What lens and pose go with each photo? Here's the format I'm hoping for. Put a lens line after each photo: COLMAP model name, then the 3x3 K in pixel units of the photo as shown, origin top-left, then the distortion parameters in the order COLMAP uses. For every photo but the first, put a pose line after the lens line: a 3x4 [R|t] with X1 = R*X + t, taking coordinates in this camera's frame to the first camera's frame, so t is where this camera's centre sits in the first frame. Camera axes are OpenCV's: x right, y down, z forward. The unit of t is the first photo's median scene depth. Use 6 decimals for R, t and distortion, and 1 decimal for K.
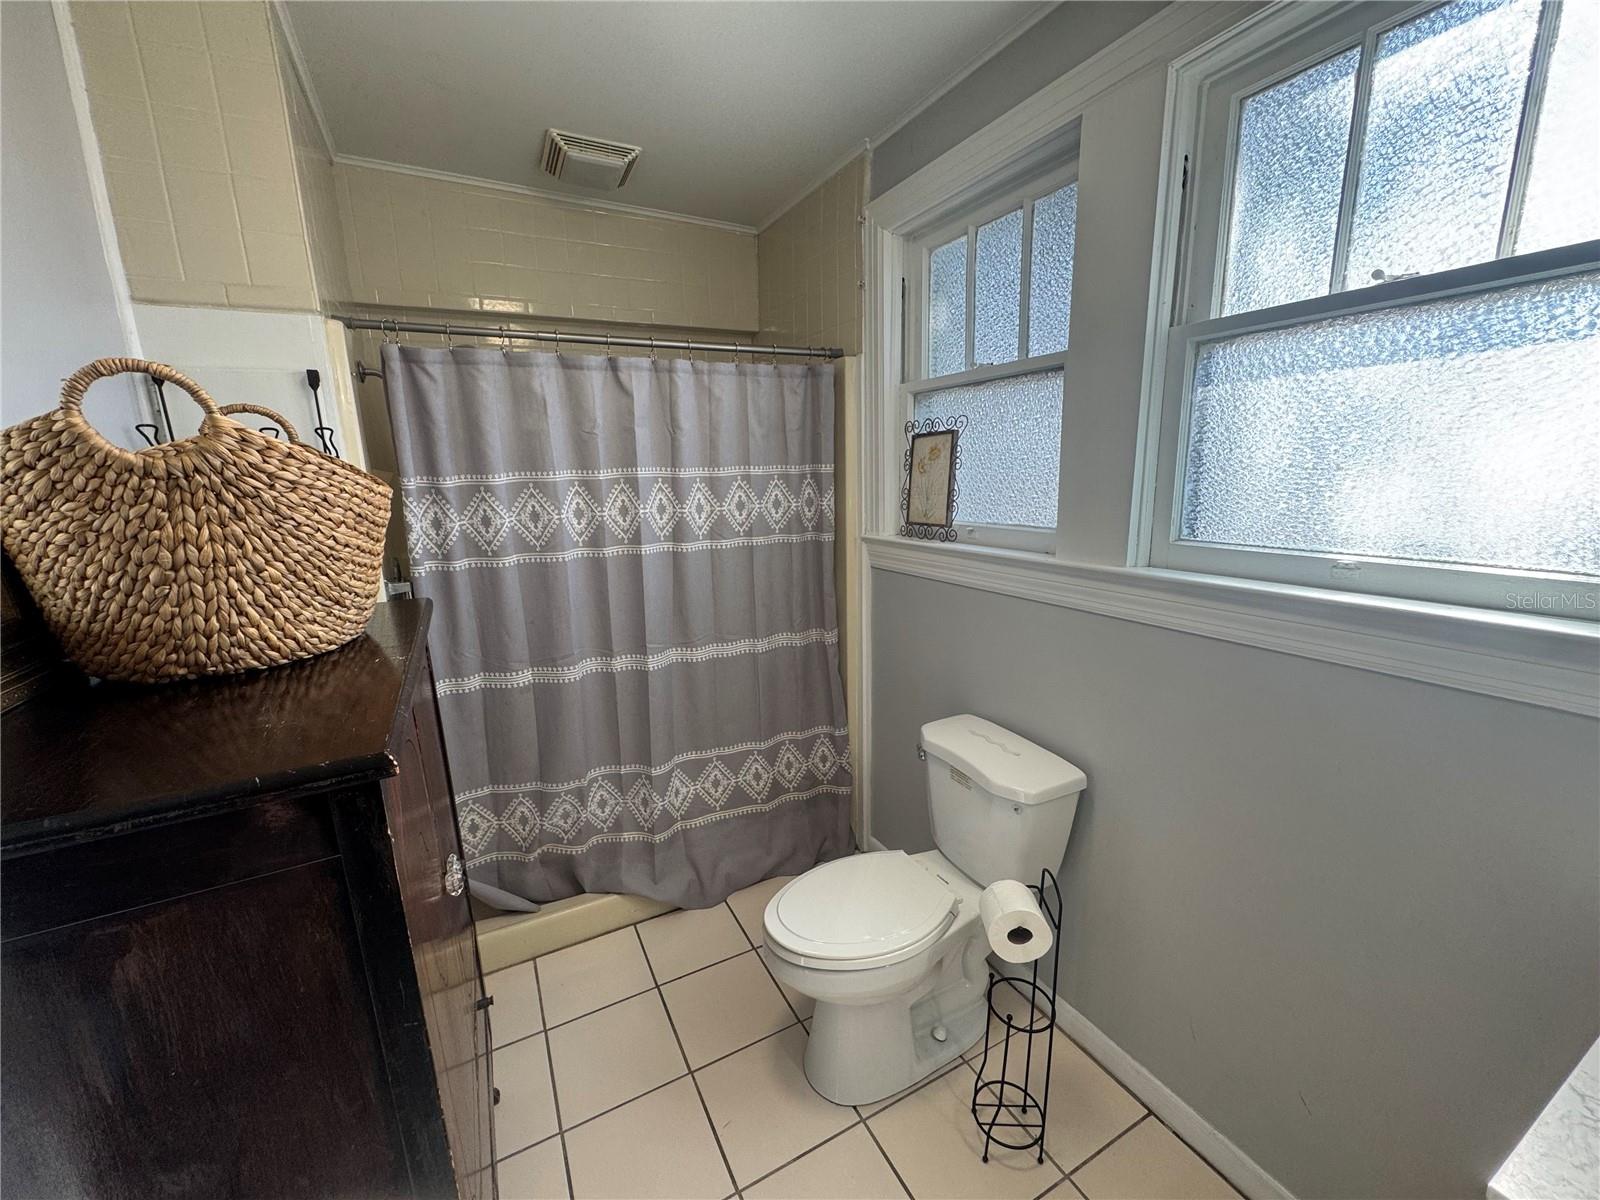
lens RADIAL K [[637.7, 0, 800.0], [0, 637.7, 600.0], [0, 0, 1]] dist [-0.003620, 0.000263]
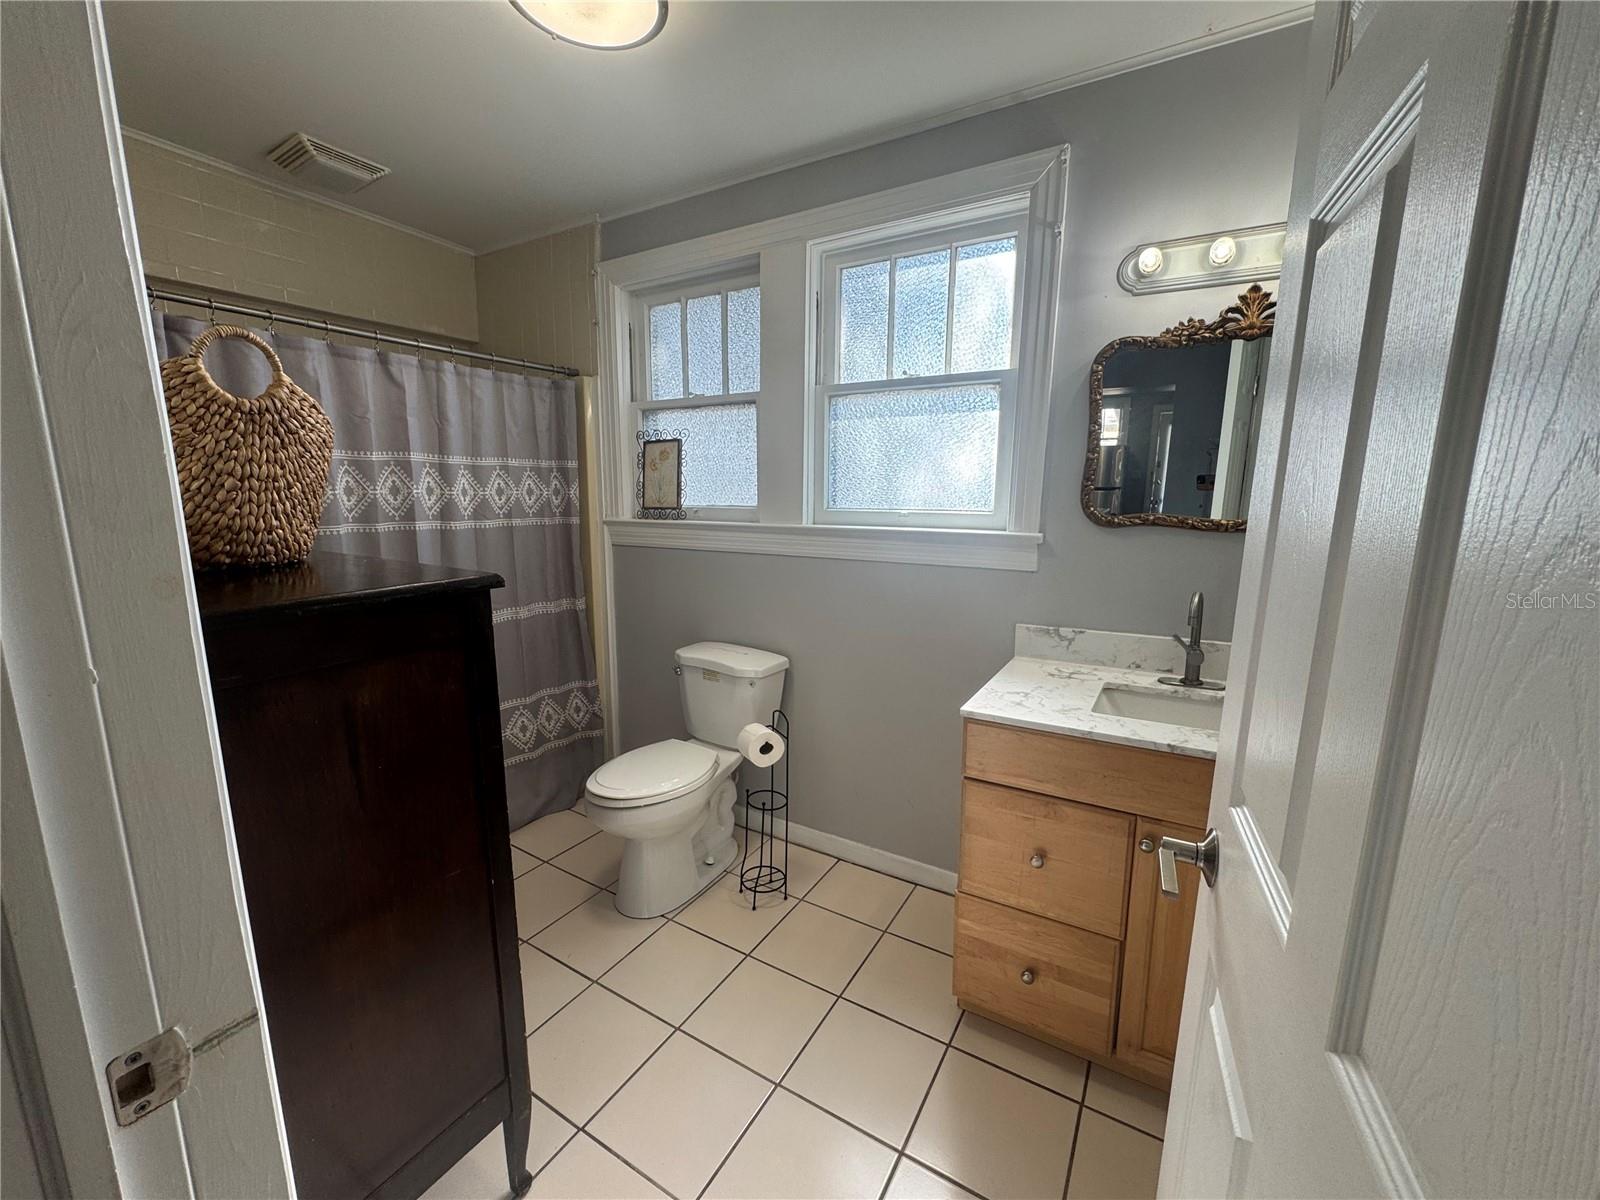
lens RADIAL K [[637.7, 0, 800.0], [0, 637.7, 600.0], [0, 0, 1]] dist [-0.003620, 0.000263]
pose [[0.855940, -0.056551, 0.513974, -0.256530], [0.076827, 0.996877, -0.018259, 0.124171], [-0.511336, 0.055116, 0.857611, -0.295086]]
